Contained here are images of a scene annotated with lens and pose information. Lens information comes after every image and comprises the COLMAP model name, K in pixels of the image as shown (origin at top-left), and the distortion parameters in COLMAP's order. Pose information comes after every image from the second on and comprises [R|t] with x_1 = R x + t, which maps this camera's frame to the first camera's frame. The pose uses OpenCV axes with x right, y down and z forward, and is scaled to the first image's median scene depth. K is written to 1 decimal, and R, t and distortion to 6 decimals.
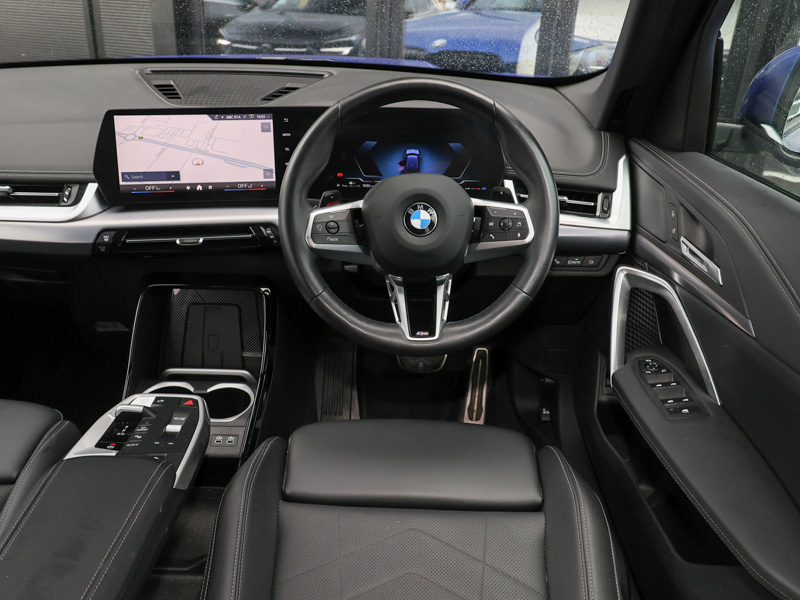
lens RADIAL K [[676.8, 0, 399.1], [0, 676.8, 279.4], [0, 0, 1]] dist [-0.001141, 0.000527]
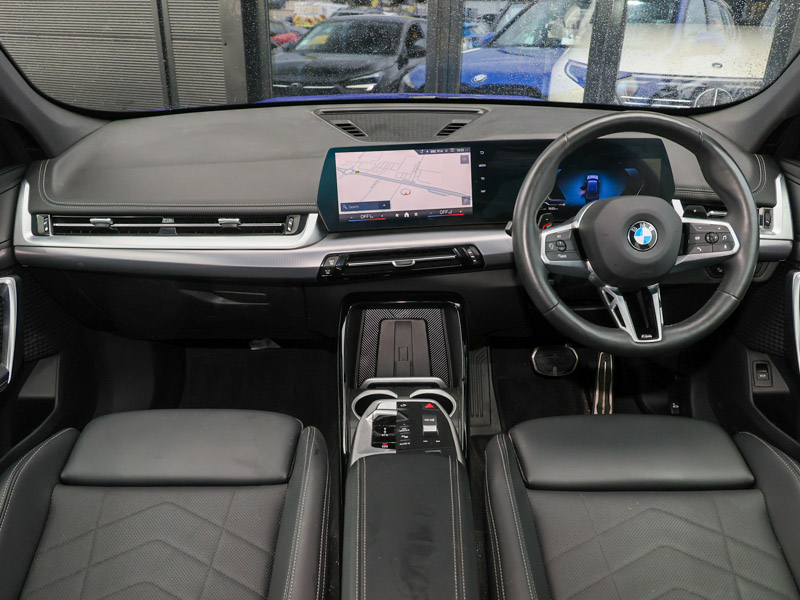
lens RADIAL K [[630.3, 0, 400.2], [0, 630.3, 291.1], [0, 0, 1]] dist [0.008639, 0.004198]
pose [[0.999027, -0.034195, 0.027835, -0.343393], [0.034467, 0.999362, -0.009333, -0.000048], [-0.027498, 0.010284, 0.999569, -0.042713]]
